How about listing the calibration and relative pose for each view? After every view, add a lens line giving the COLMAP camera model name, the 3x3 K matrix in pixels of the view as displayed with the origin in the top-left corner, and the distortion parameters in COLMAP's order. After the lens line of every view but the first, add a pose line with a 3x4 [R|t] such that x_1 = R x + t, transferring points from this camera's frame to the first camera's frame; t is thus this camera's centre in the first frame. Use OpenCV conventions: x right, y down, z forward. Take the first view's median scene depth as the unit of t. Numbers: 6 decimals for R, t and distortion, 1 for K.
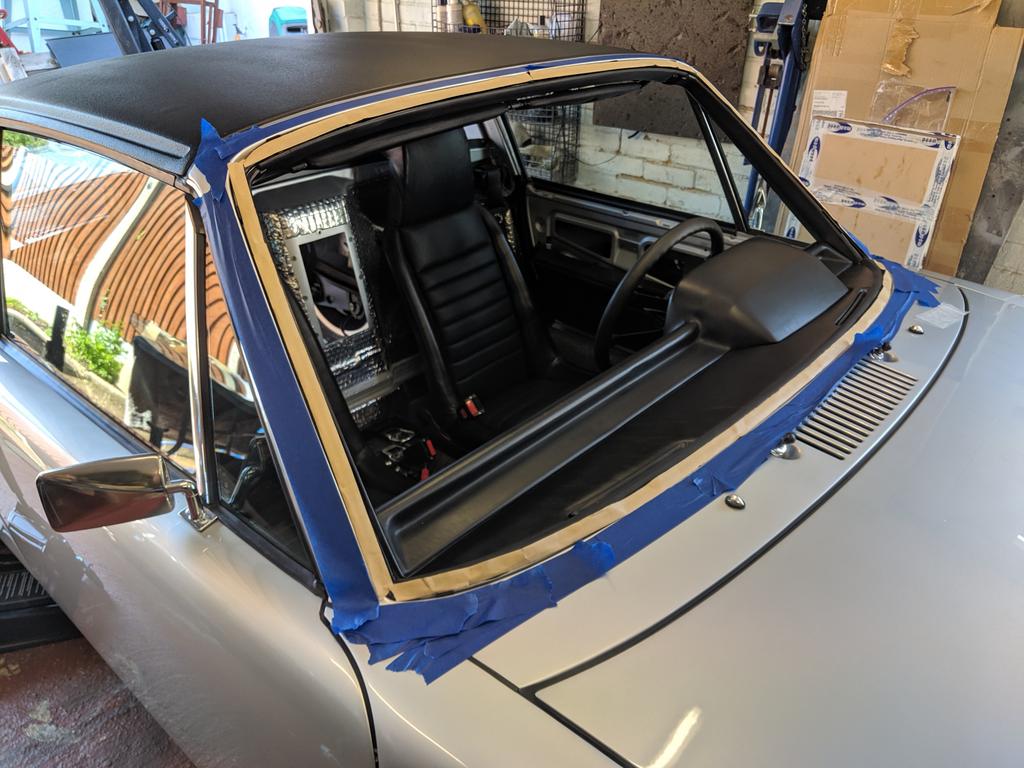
lens RADIAL K [[777.9, 0, 512.0], [0, 777.9, 384.0], [0, 0, 1]] dist [0.014499, -0.026804]
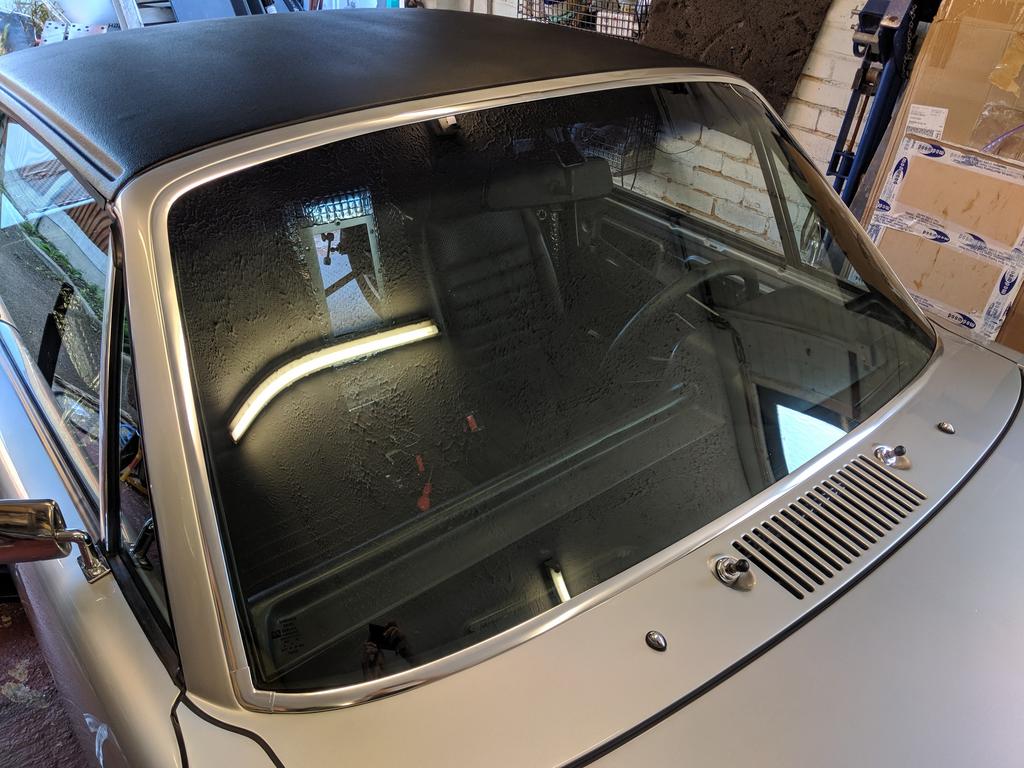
lens RADIAL K [[777.9, 0, 512.0], [0, 777.9, 384.0], [0, 0, 1]] dist [0.014499, -0.026804]
pose [[0.987711, 0.119943, -0.100205, 0.067238], [-0.114076, 0.991512, 0.062382, -0.065107], [0.106837, -0.050184, 0.993009, 0.046108]]
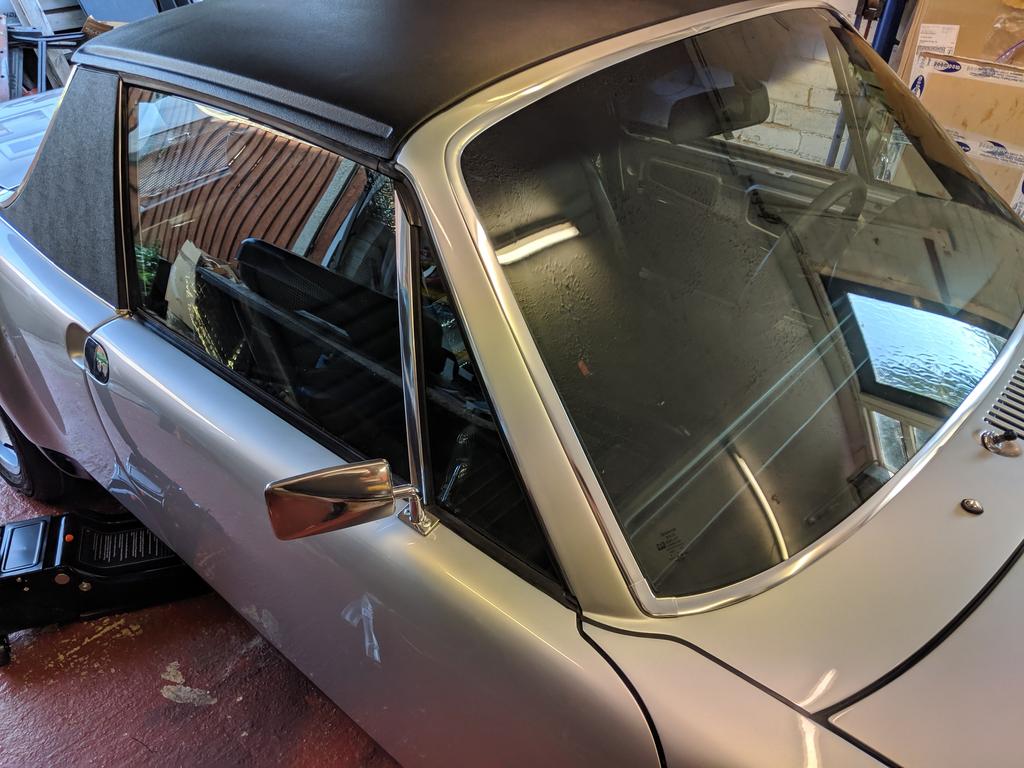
lens RADIAL K [[786.3, 0, 526.8], [0, 786.3, 389.1], [0, 0, 1]] dist [-0.036378, 0.036721]
pose [[0.999955, -0.001676, 0.009321, -0.106769], [0.000693, 0.994525, 0.104497, -0.036905], [-0.009445, -0.104486, 0.994481, 0.015703]]
